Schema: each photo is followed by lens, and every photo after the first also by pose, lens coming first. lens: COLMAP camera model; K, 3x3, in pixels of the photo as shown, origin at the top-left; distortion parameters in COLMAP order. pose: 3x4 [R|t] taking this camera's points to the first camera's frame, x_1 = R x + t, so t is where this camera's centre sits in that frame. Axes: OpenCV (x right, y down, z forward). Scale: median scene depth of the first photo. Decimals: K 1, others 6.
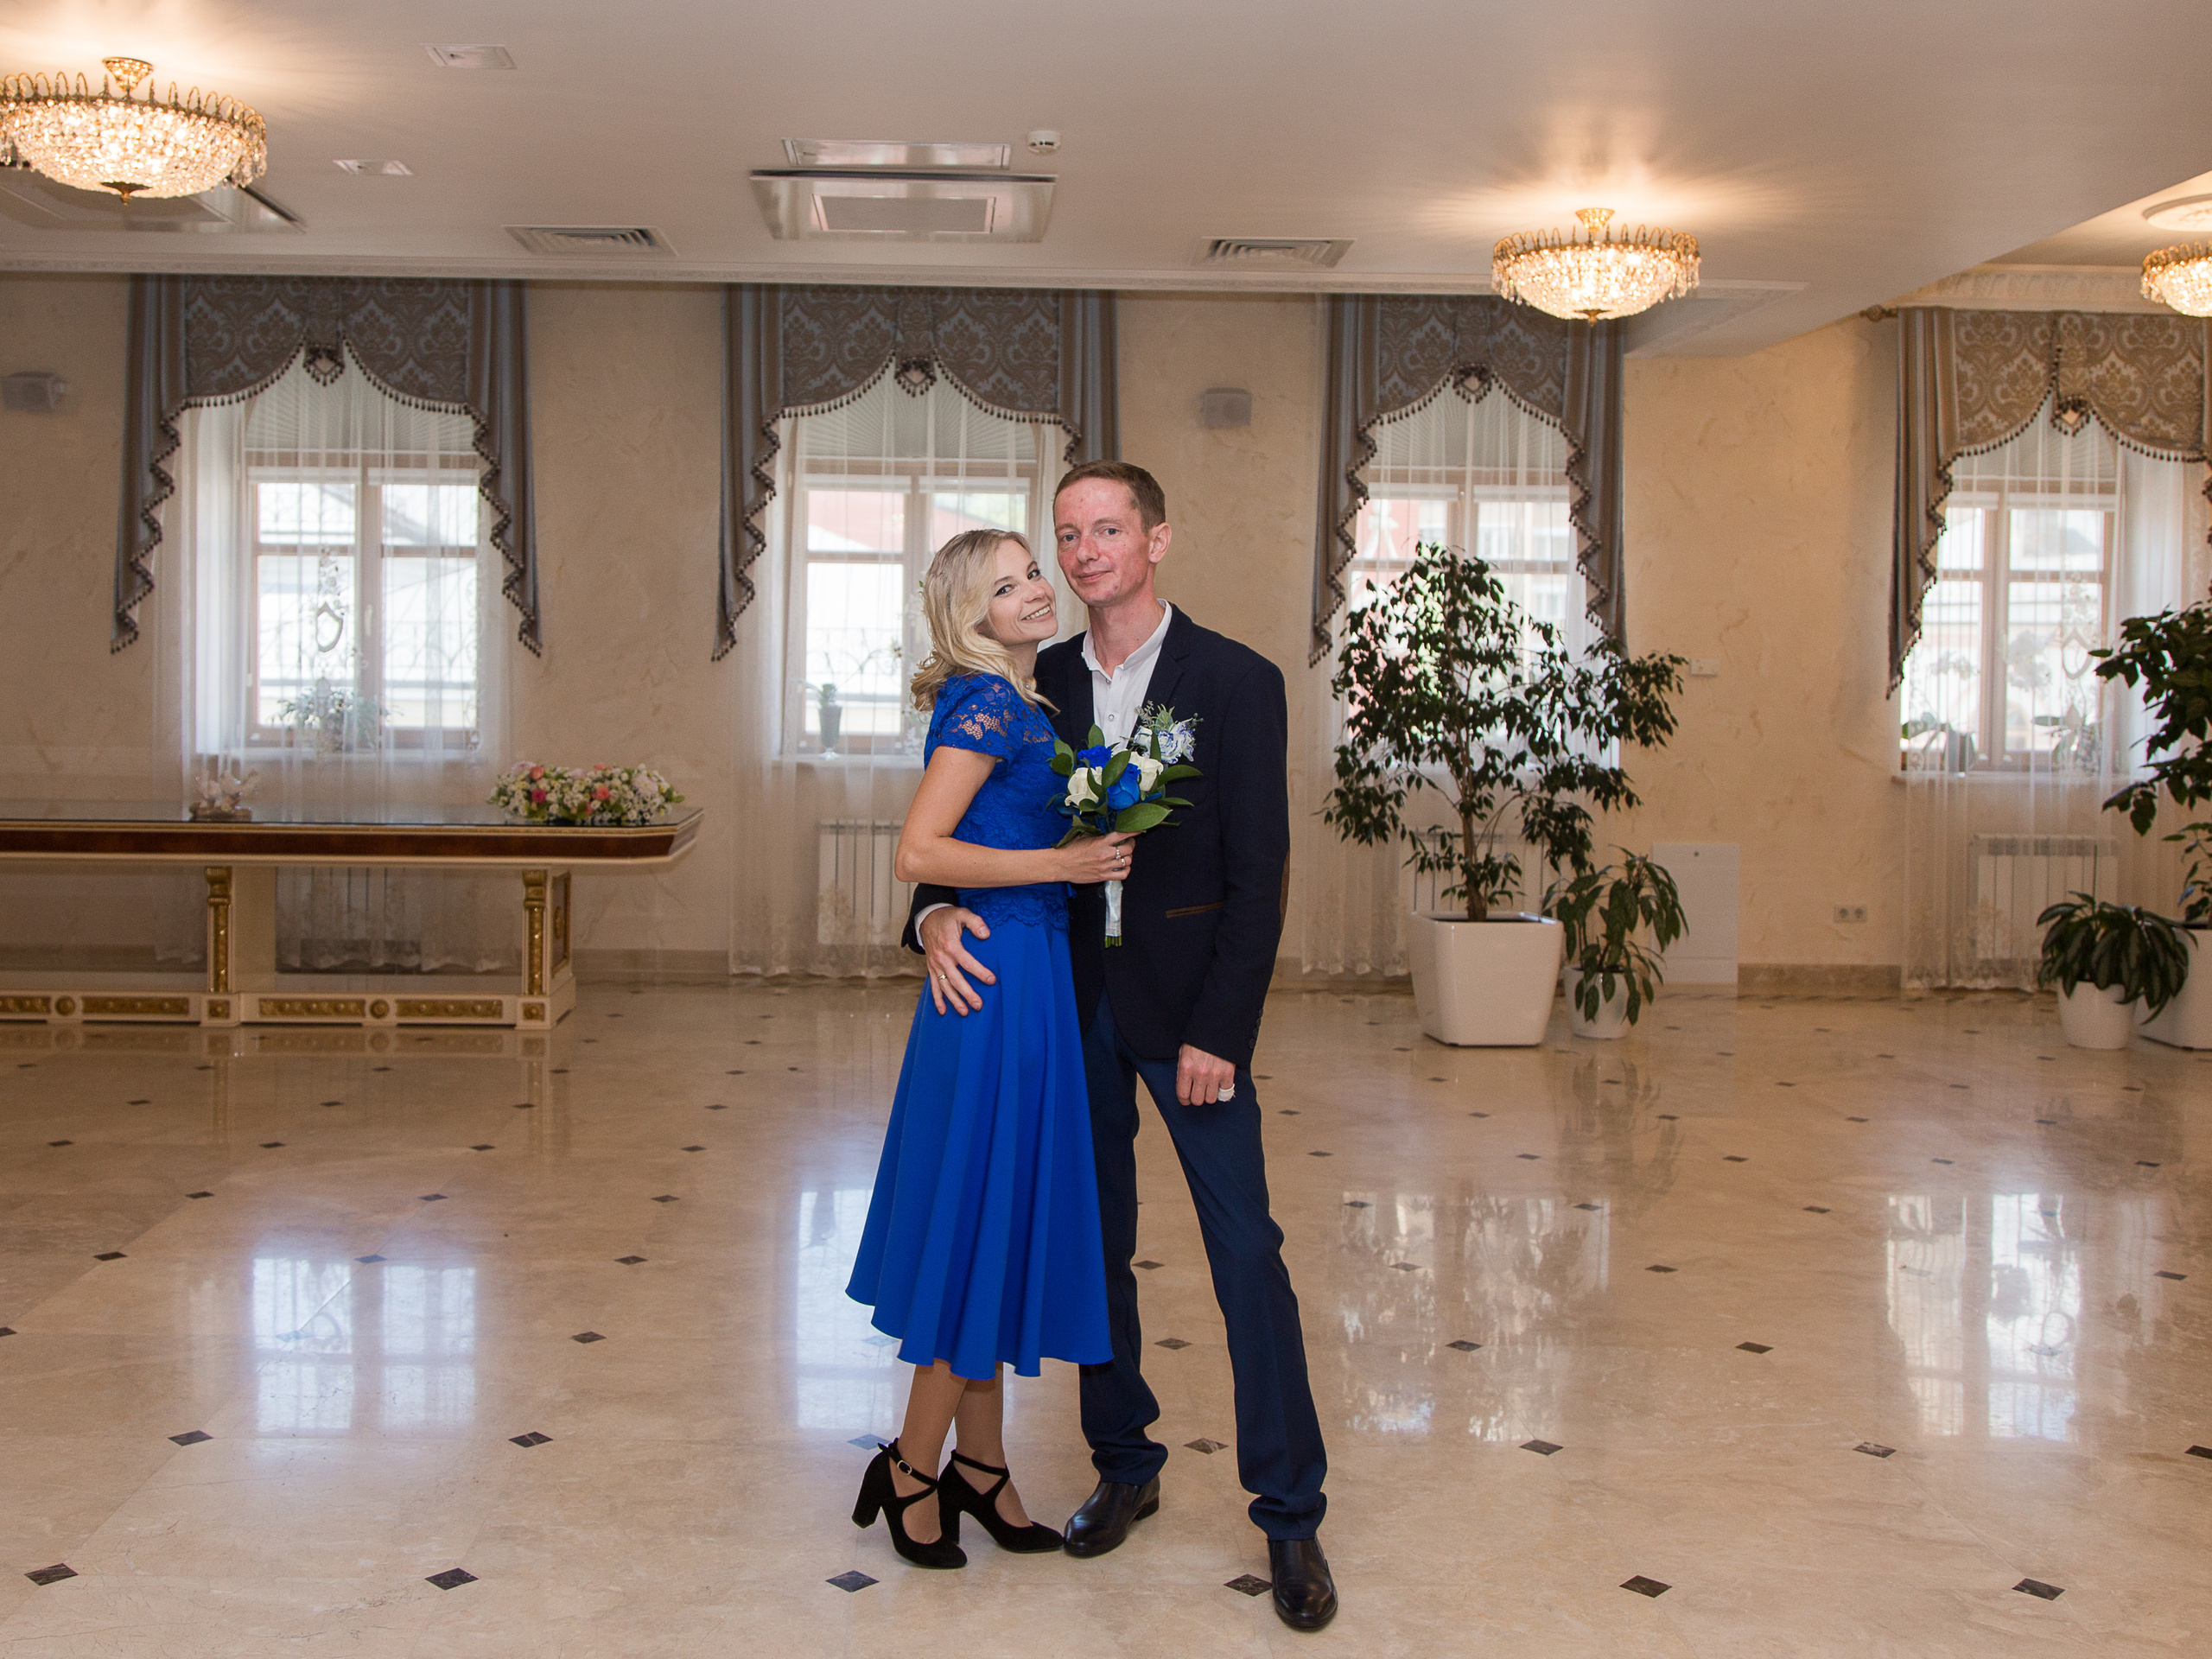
lens RADIAL K [[2290.8, 0, 1029.9], [0, 2290.8, 735.1], [0, 0, 1]] dist [0.013934, -0.016285]
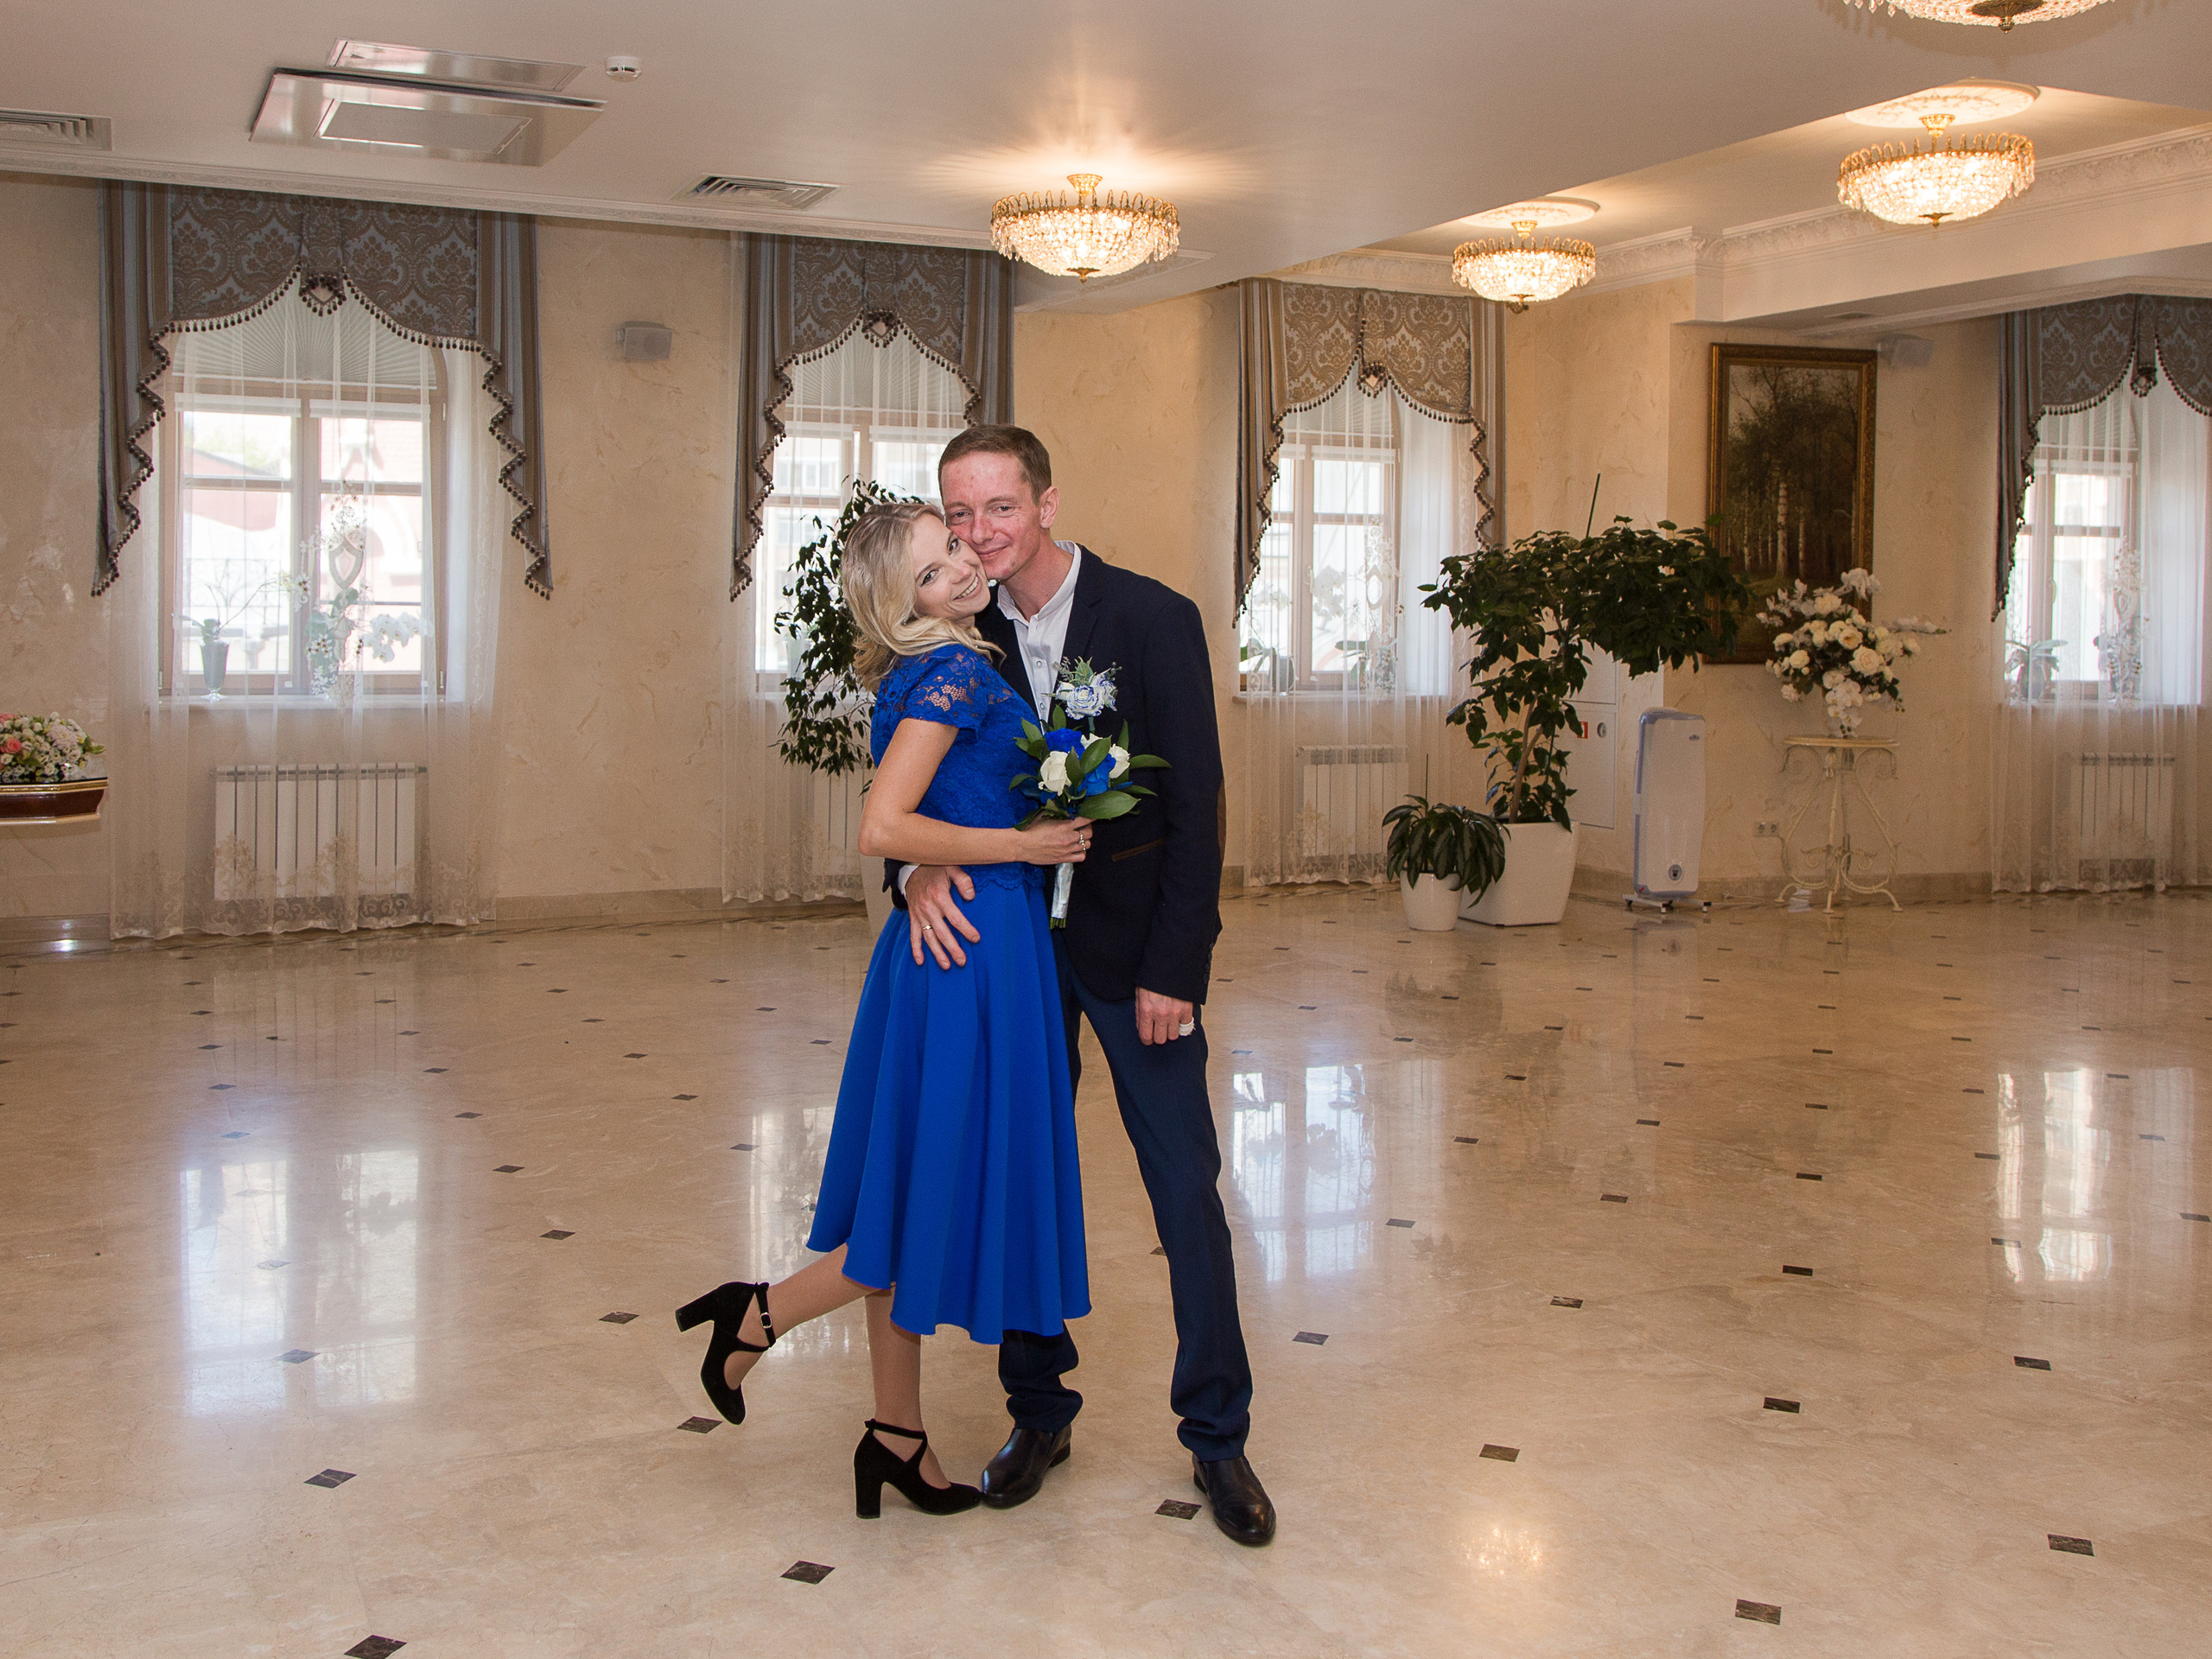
lens RADIAL K [[2222.8, 0, 1060.4], [0, 2222.8, 649.4], [0, 0, 1]] dist [0.007537, 0.026962]
pose [[0.922385, -0.011154, 0.386111, -0.125213], [0.012408, 0.999923, -0.000754, -0.005640], [-0.386073, 0.005486, 0.922452, 0.036574]]
